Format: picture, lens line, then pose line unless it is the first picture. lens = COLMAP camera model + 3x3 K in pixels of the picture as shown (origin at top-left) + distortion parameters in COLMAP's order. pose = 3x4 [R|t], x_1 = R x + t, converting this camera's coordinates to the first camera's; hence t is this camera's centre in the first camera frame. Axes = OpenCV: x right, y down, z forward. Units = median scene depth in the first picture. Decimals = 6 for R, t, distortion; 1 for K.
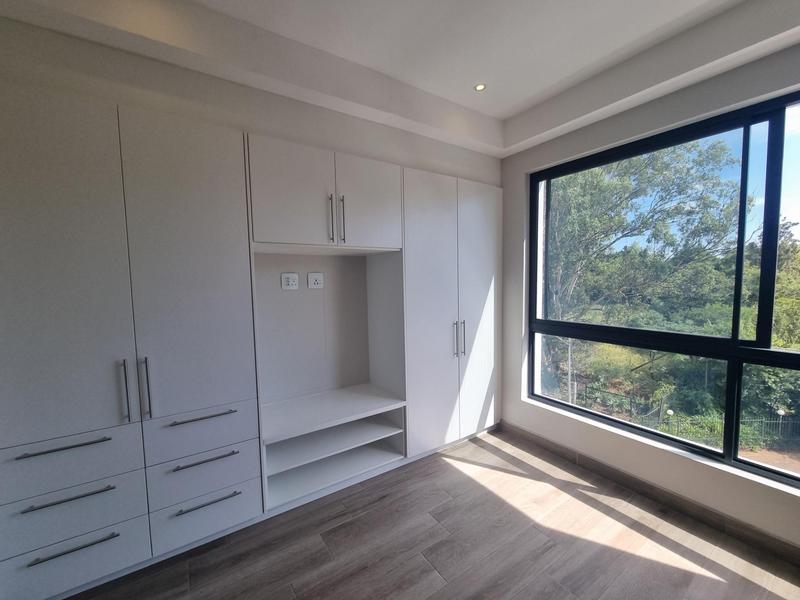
lens RADIAL K [[325.8, 0, 402.1], [0, 325.8, 303.3], [0, 0, 1]] dist [-0.000363, -0.000732]
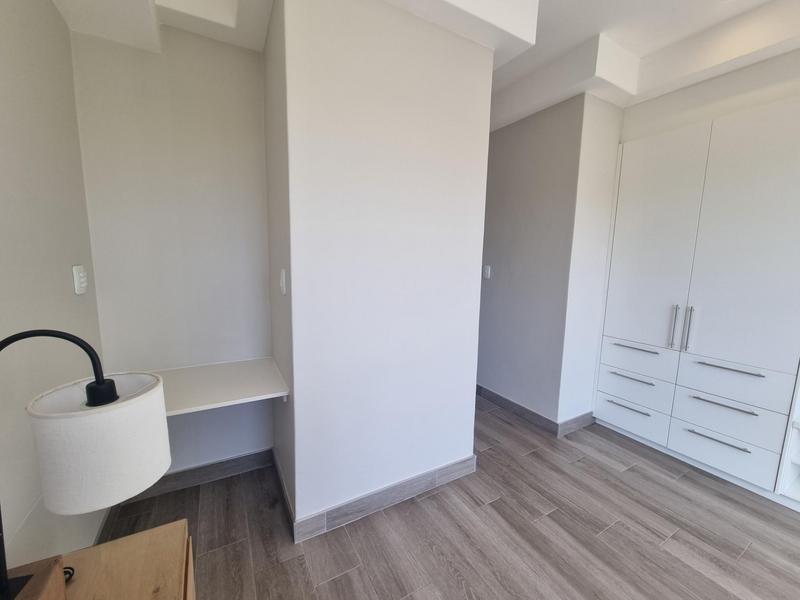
lens RADIAL K [[325.8, 0, 402.1], [0, 325.8, 303.3], [0, 0, 1]] dist [-0.000363, -0.000732]
pose [[-0.081020, 0.154545, -0.984658, 0.646502], [-0.081011, 0.983616, 0.161048, 0.029987], [0.993415, 0.092816, -0.067173, -0.112761]]
